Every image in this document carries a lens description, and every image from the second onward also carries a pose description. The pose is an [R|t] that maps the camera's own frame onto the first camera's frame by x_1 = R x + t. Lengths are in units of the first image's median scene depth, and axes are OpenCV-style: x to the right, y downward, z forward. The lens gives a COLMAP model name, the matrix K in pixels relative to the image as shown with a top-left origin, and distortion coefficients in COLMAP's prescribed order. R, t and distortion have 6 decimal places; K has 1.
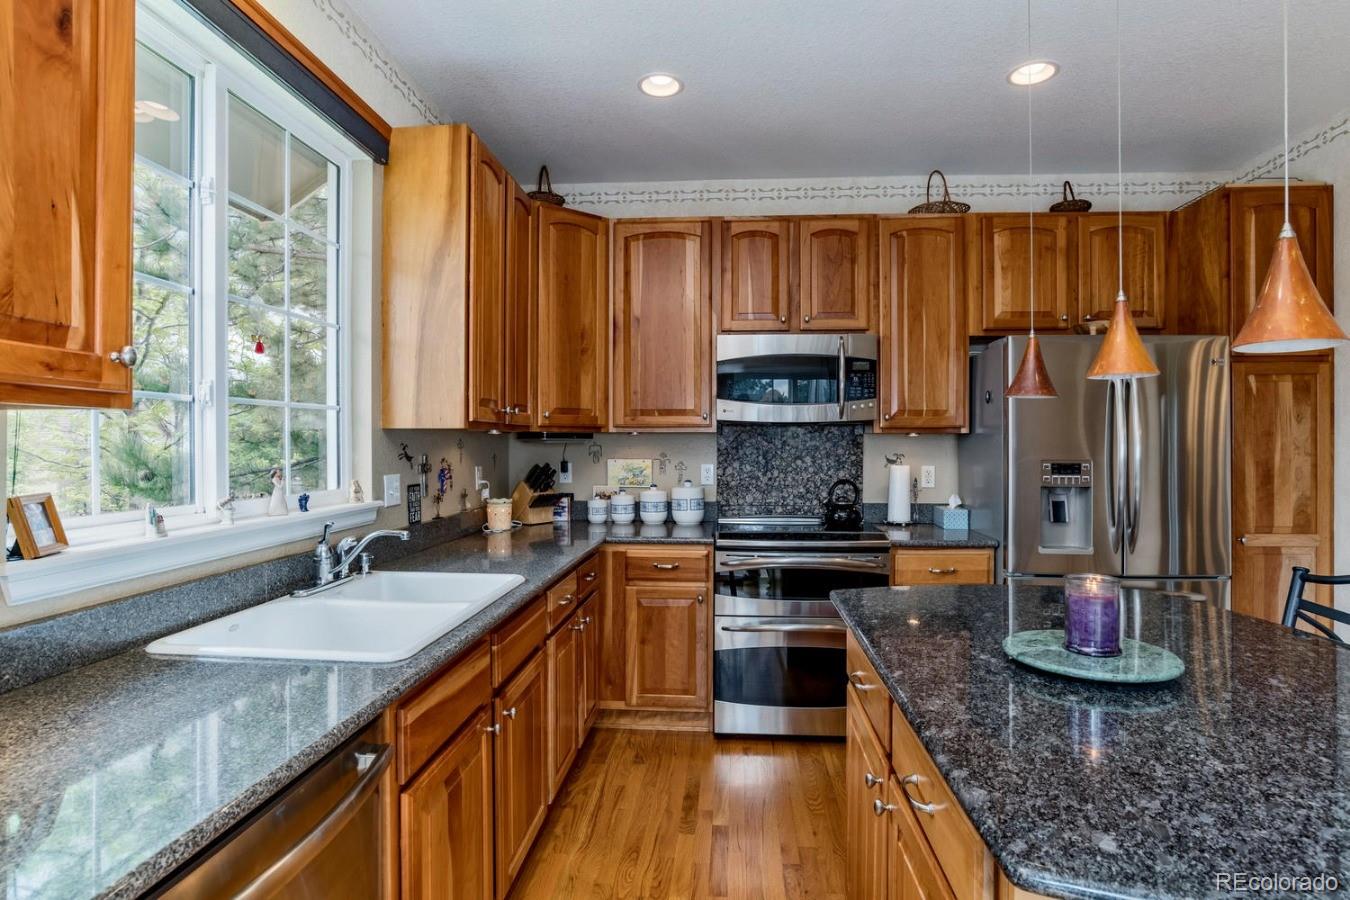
lens RADIAL K [[679.1, 0, 675.0], [0, 679.1, 450.0], [0, 0, 1]] dist [-0.068909, 0.021448]
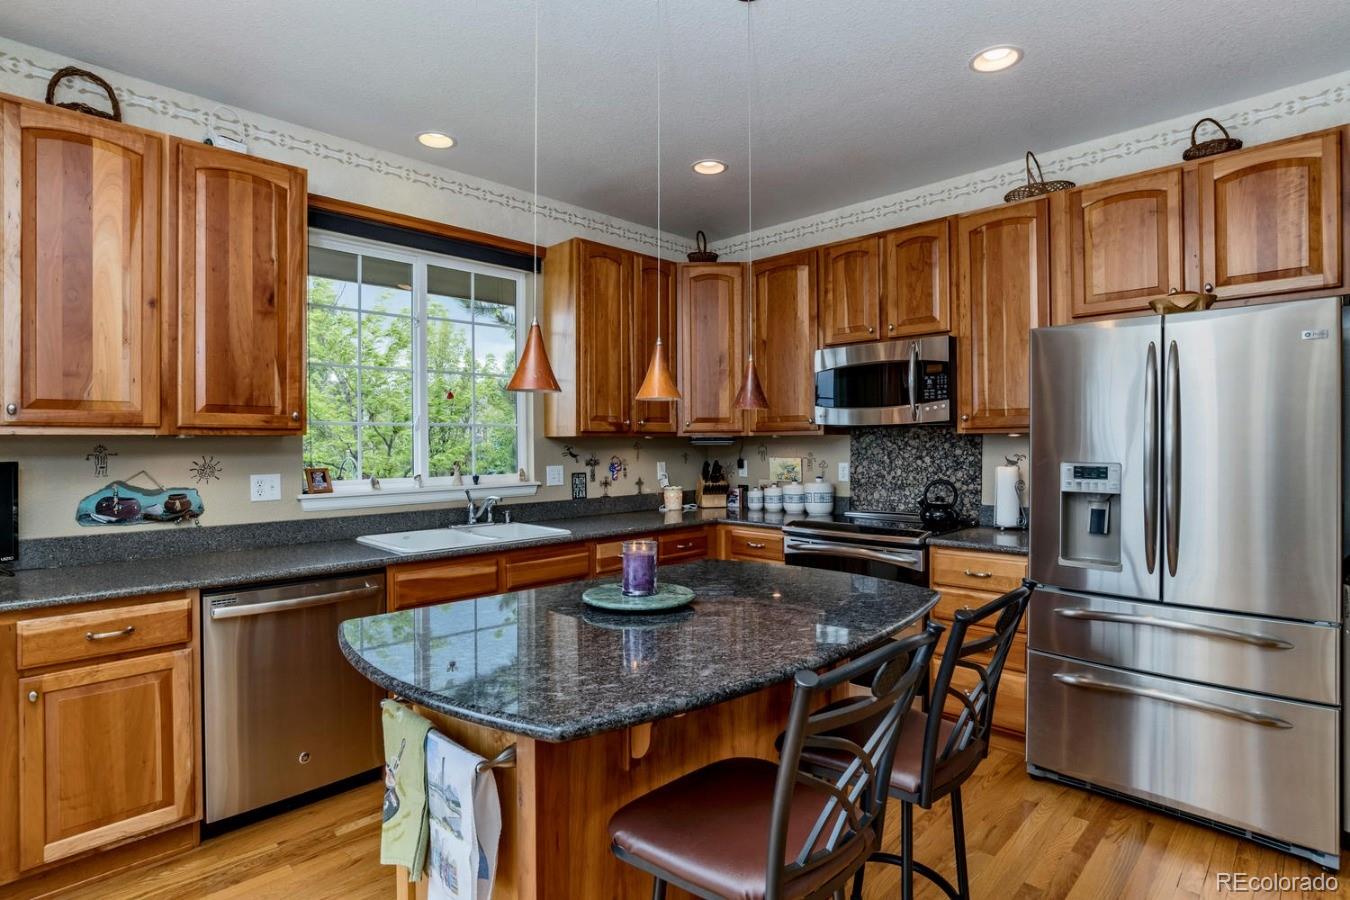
lens RADIAL K [[688.8, 0, 684.2], [0, 688.8, 445.4], [0, 0, 1]] dist [-0.050859, 0.023228]
pose [[0.774003, -0.002614, -0.633177, 0.609504], [-0.000488, 0.999989, -0.004725, -0.002576], [0.633182, 0.003966, 0.773993, -0.039777]]
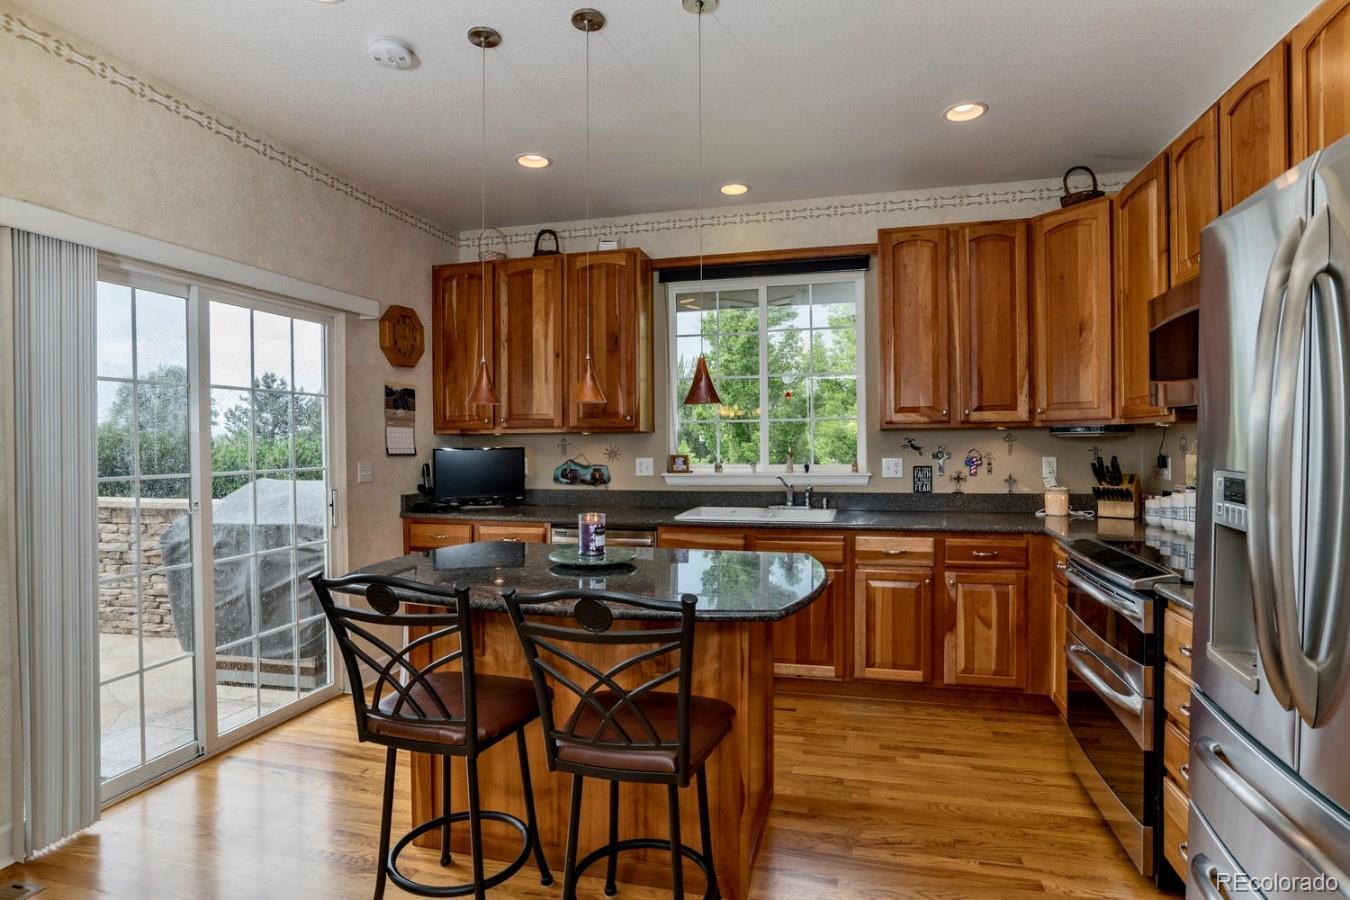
lens RADIAL K [[688.8, 0, 684.2], [0, 688.8, 445.4], [0, 0, 1]] dist [-0.050859, 0.023228]
pose [[-0.157229, 0.007552, -0.987533, 0.911989], [-0.001576, 0.999968, 0.007898, -0.003487], [0.987561, 0.002798, -0.157212, 0.565919]]
